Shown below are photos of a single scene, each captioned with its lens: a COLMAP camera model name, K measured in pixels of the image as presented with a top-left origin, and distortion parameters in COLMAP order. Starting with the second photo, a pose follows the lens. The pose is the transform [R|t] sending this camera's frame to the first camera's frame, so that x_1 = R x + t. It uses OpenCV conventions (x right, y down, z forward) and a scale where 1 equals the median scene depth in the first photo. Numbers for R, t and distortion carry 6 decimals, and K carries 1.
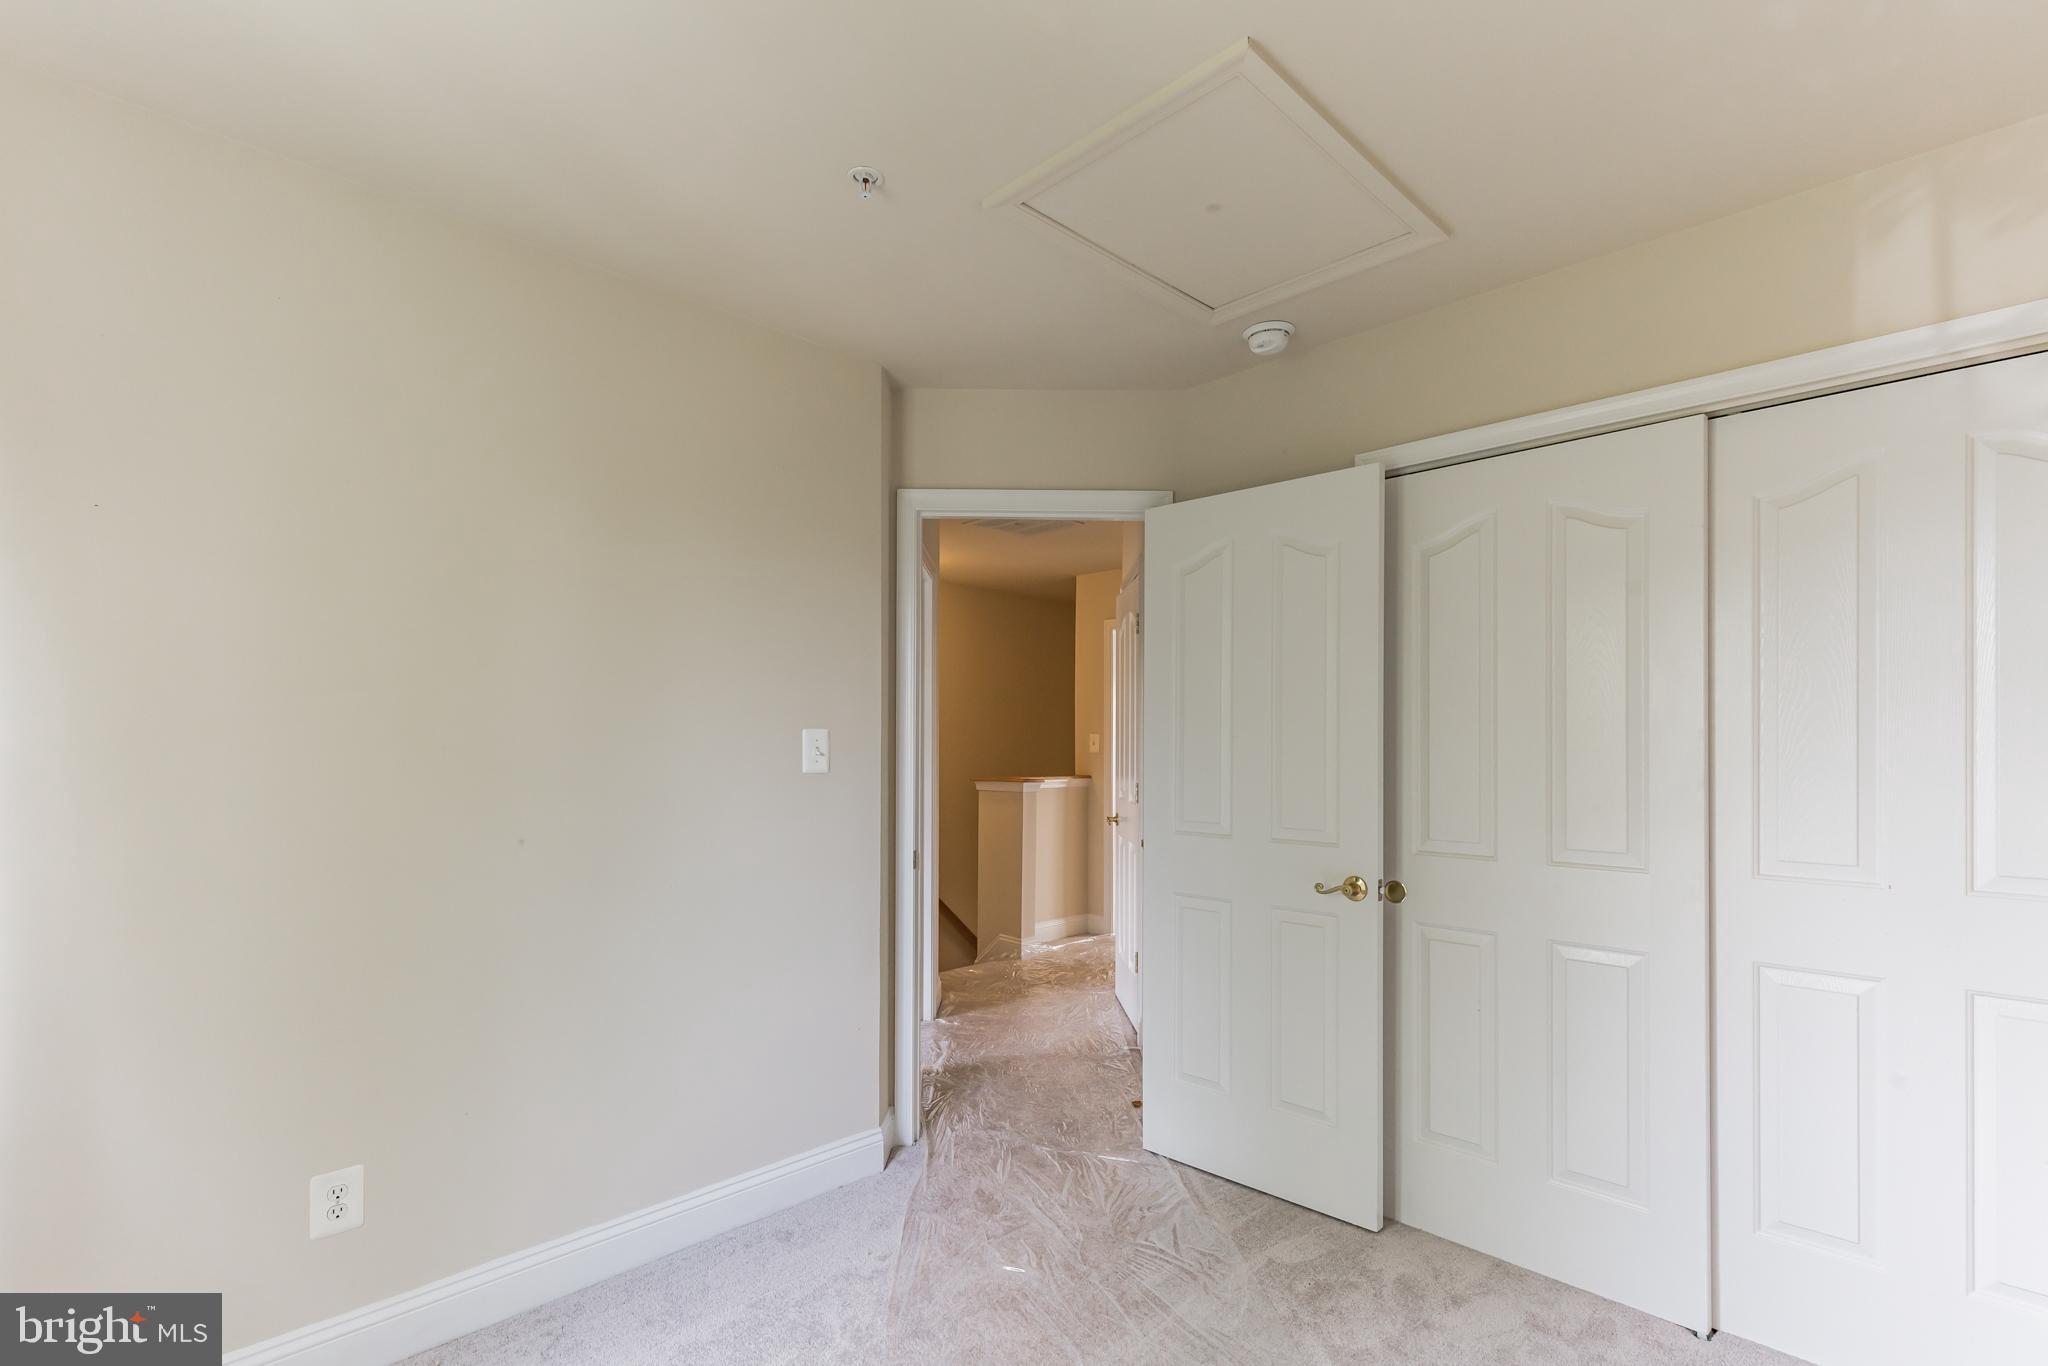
lens RADIAL K [[938.3, 0, 1022.0], [0, 938.3, 751.6], [0, 0, 1]] dist [0.002765, 0.000509]
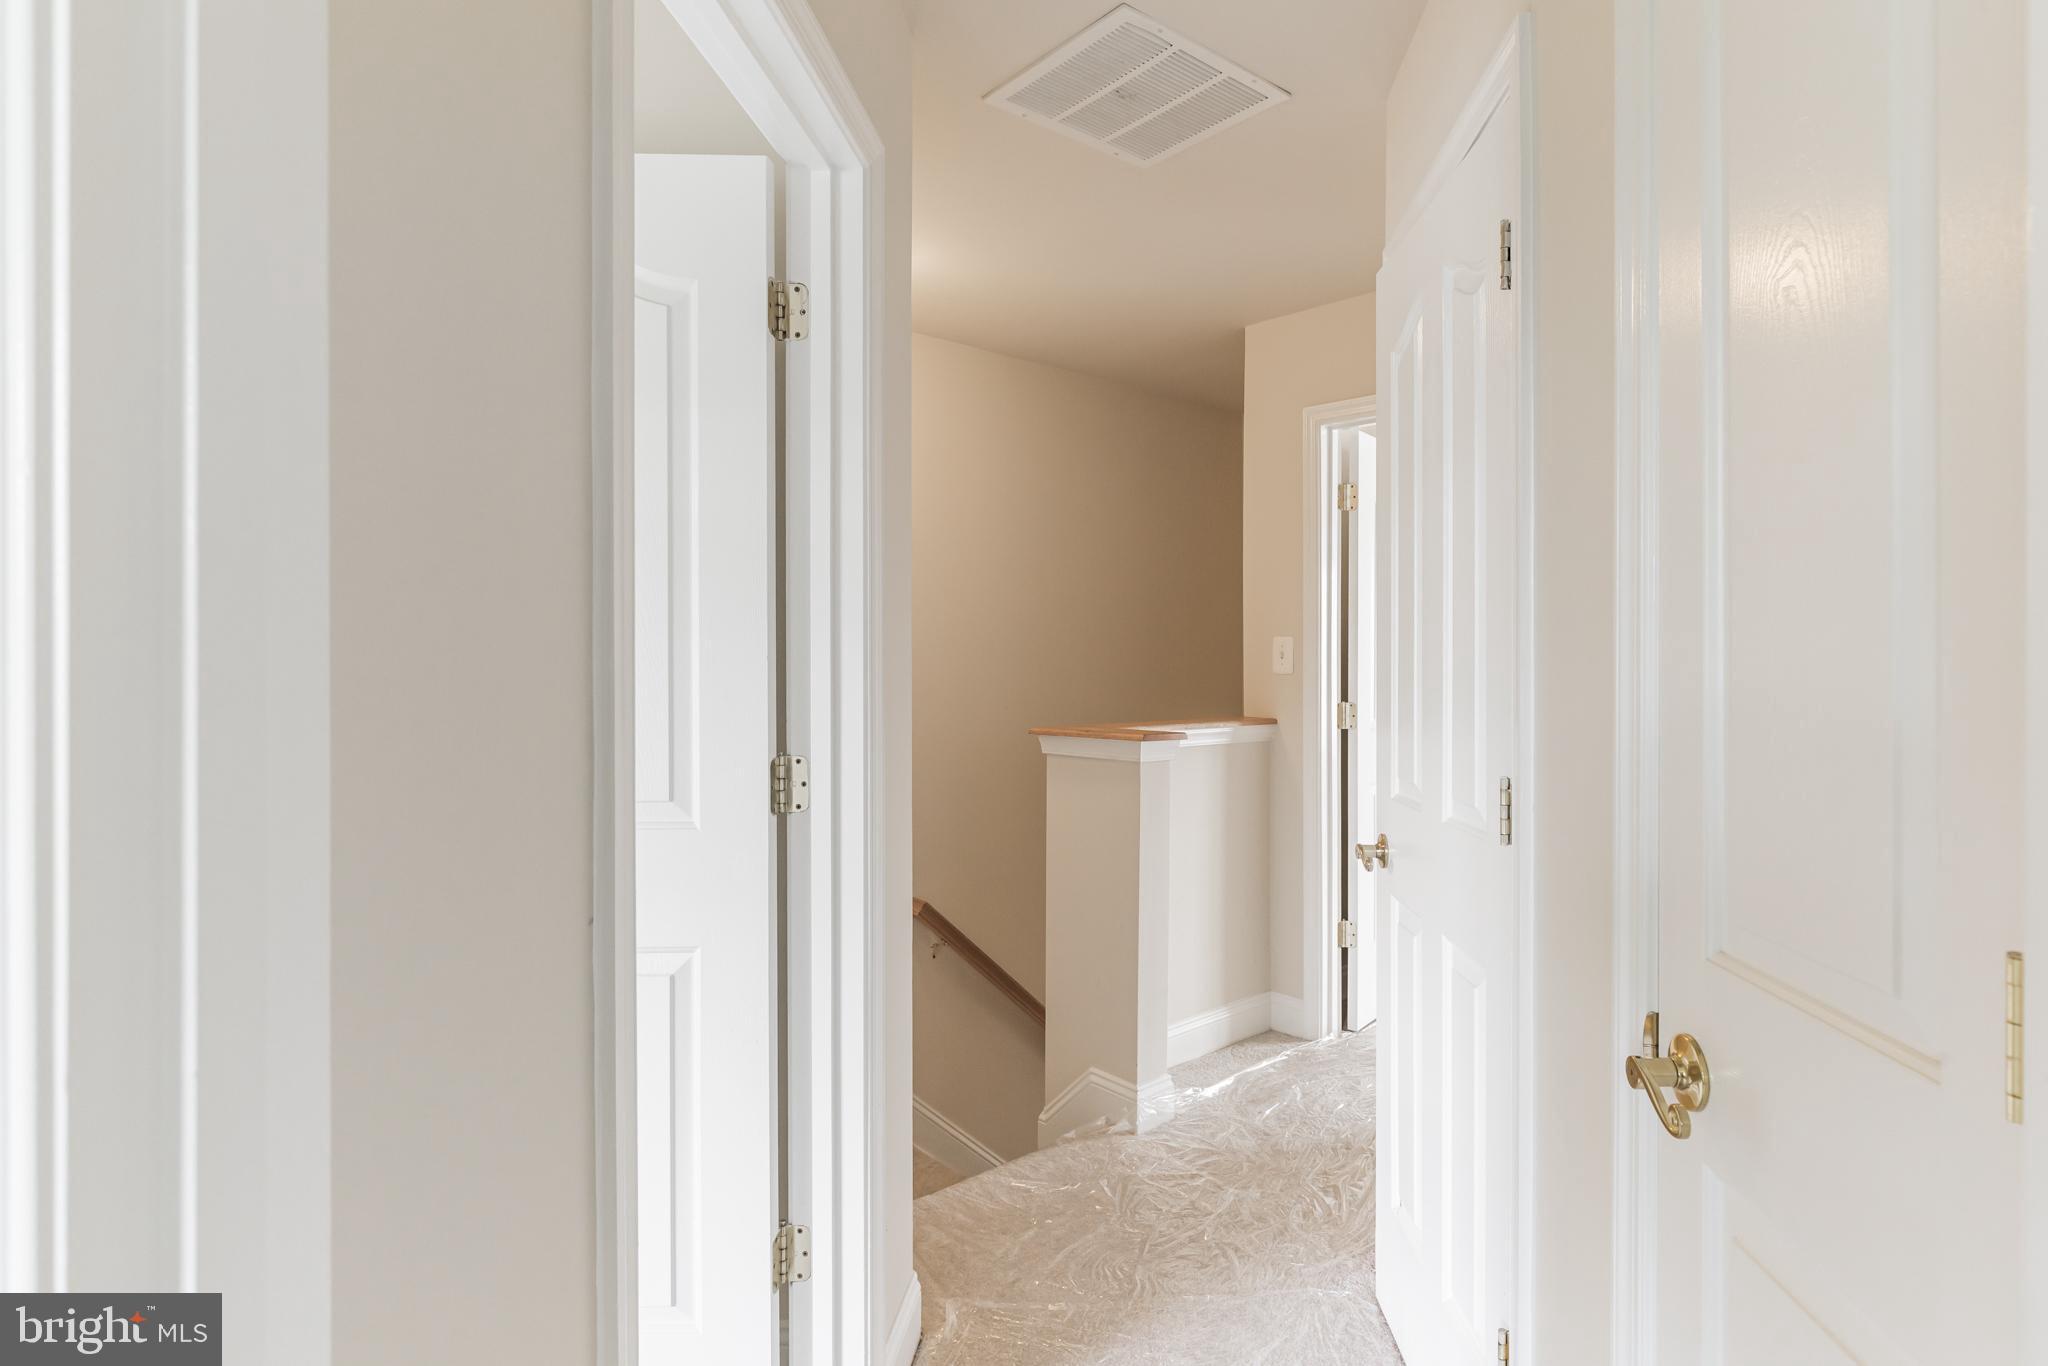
lens RADIAL K [[1125.9, 0, 1026.6], [0, 1125.9, 676.5], [0, 0, 1]] dist [-0.000450, 0.000029]
pose [[0.994538, -0.001619, -0.104359, 0.003329], [0.002425, 0.999968, 0.007605, -0.002516], [0.104343, -0.007817, 0.994511, 0.427652]]
